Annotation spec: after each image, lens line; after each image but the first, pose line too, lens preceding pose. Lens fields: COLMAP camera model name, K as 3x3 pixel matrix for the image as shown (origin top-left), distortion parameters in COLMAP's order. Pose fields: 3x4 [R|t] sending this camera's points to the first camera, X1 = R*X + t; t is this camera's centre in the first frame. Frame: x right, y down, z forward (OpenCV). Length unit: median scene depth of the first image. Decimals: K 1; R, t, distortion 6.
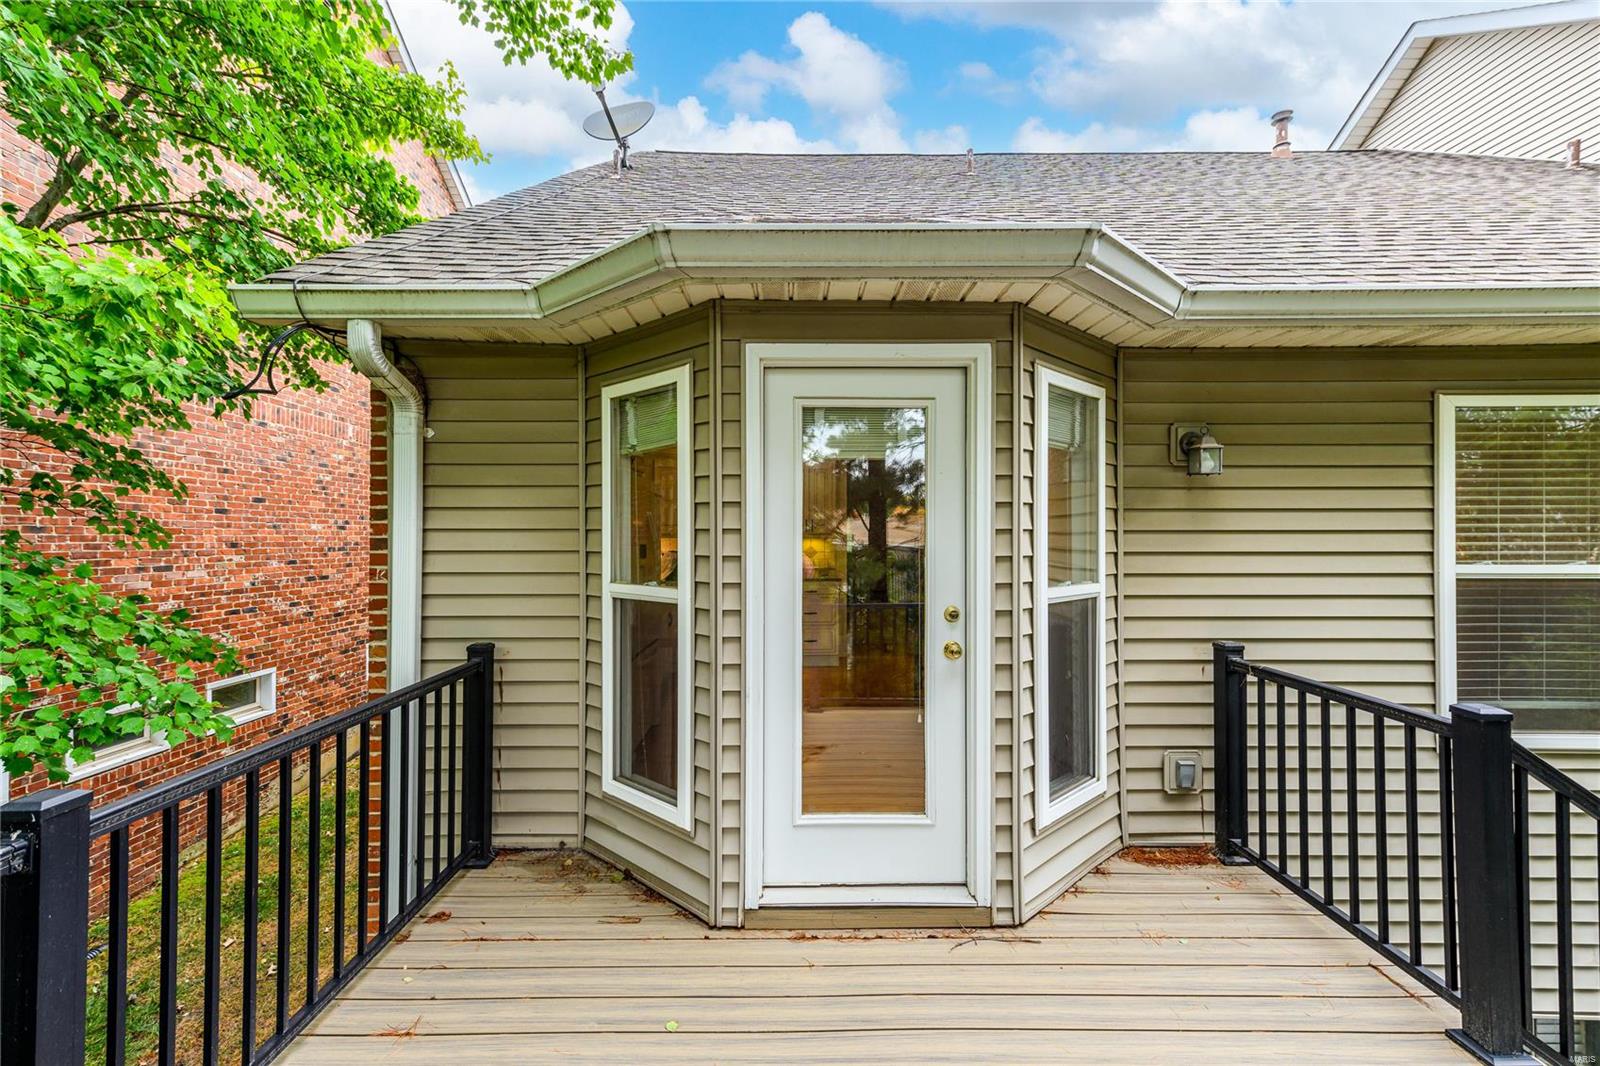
lens RADIAL K [[632.4, 0, 795.9], [0, 632.4, 537.0], [0, 0, 1]] dist [0.003677, 0.000393]
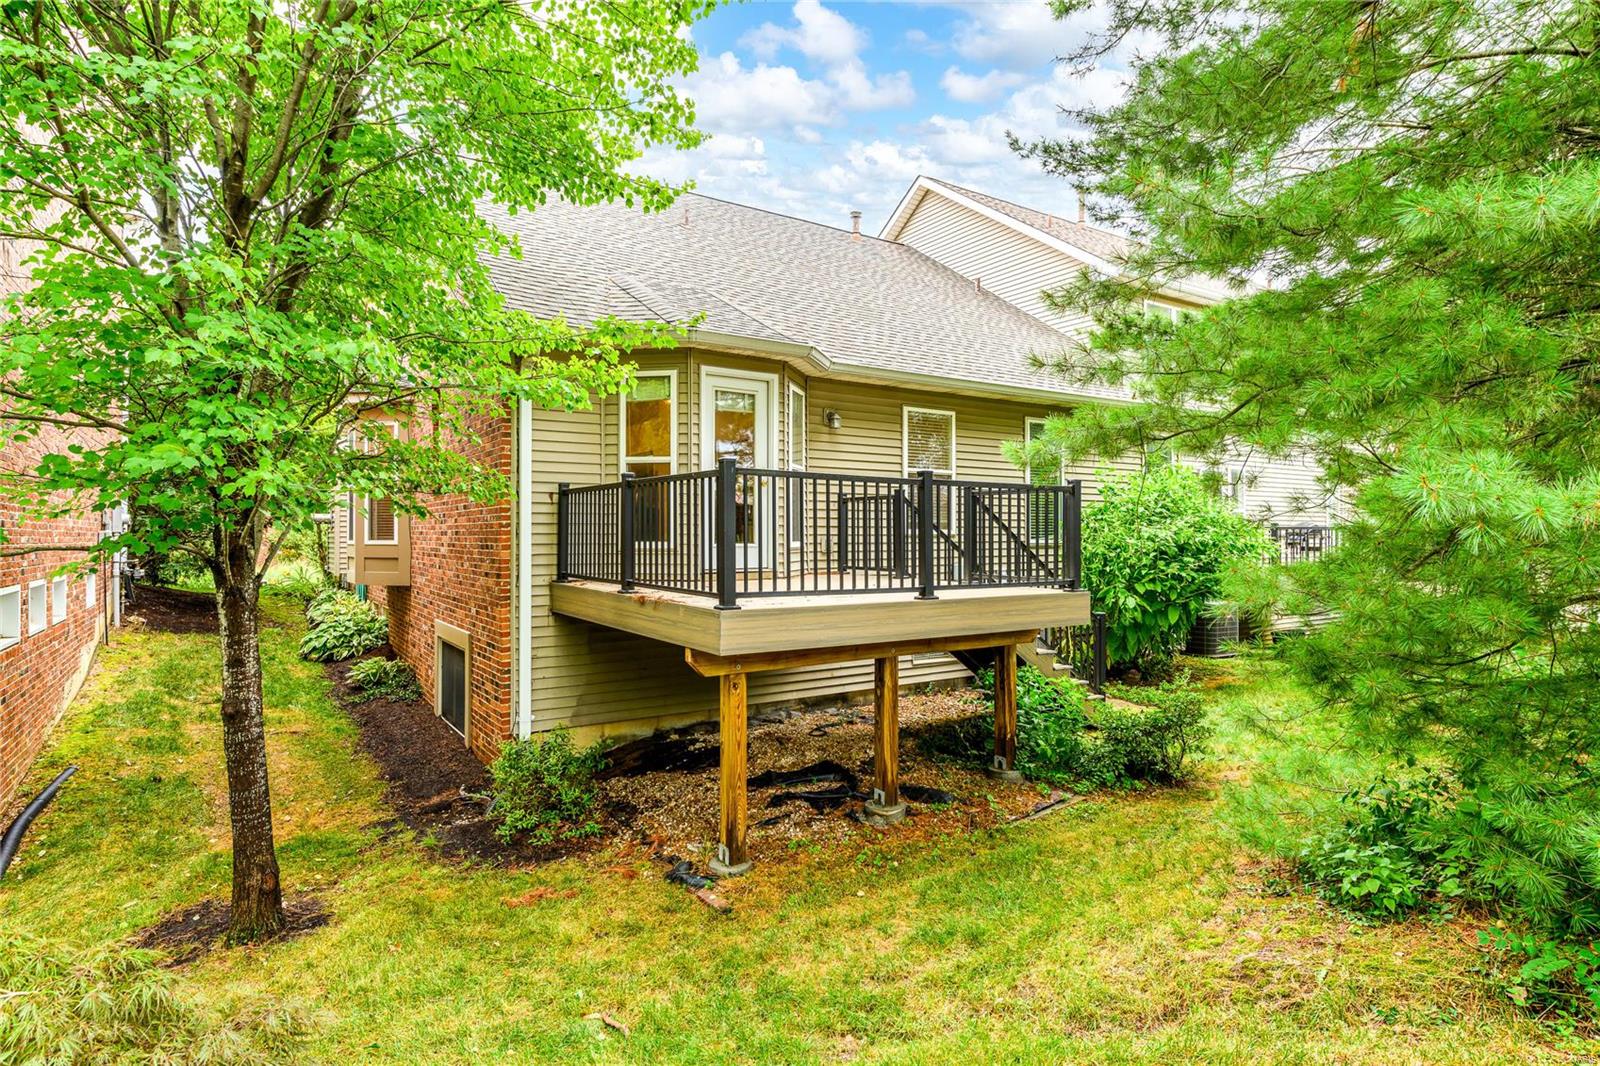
lens RADIAL K [[837.0, 0, 801.2], [0, 837.0, 532.7], [0, 0, 1]] dist [0.000891, 0.000006]
pose [[0.829361, 0.000873, 0.558712, -1.590150], [-0.001833, 0.999998, 0.001158, 0.373064], [-0.558710, -0.001985, 0.829361, -2.031034]]
